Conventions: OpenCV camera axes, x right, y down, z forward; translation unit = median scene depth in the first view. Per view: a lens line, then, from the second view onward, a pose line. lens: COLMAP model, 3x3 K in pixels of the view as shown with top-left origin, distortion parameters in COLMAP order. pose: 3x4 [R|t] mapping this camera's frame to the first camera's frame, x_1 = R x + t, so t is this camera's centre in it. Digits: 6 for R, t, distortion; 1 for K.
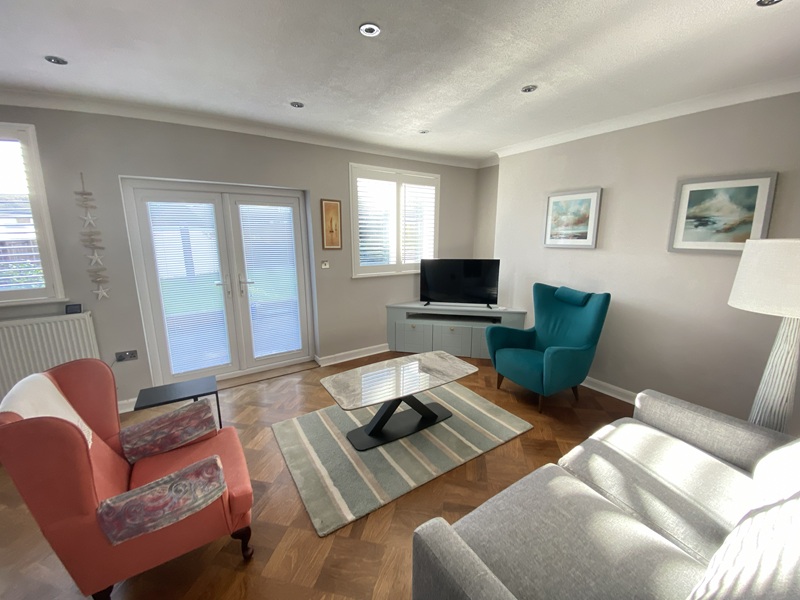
lens RADIAL K [[324.2, 0, 399.5], [0, 324.2, 298.3], [0, 0, 1]] dist [0.032490, -0.025087]
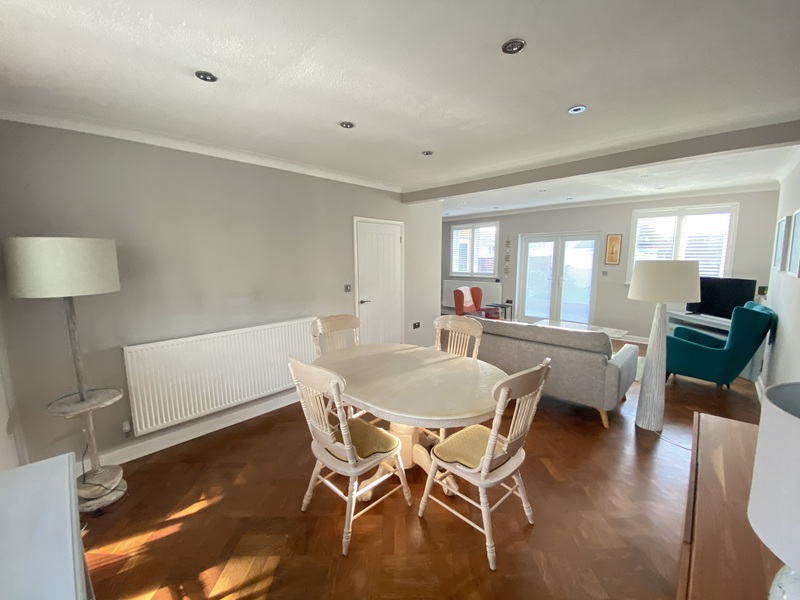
lens RADIAL K [[324.2, 0, 399.5], [0, 324.2, 298.3], [0, 0, 1]] dist [0.032490, -0.025087]
pose [[0.236270, 0.122996, -0.963872, 1.346843], [-0.186090, 0.979323, 0.079353, 0.097680], [0.953702, 0.160618, 0.254273, -0.468219]]
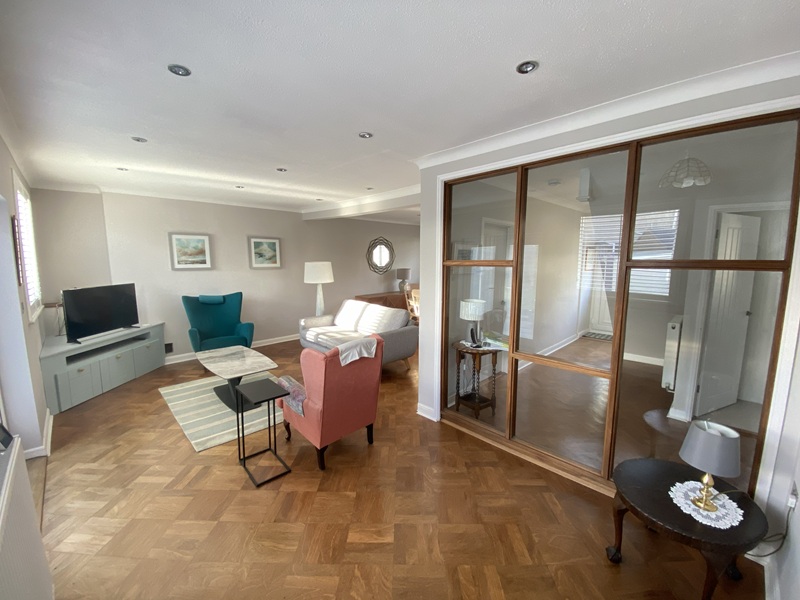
lens RADIAL K [[324.2, 0, 399.5], [0, 324.2, 298.3], [0, 0, 1]] dist [0.032490, -0.025087]
pose [[-0.198195, -0.123627, 0.972335, -1.228429], [0.188372, 0.968717, 0.161563, -0.099028], [-0.961891, 0.215182, -0.168707, 0.397129]]
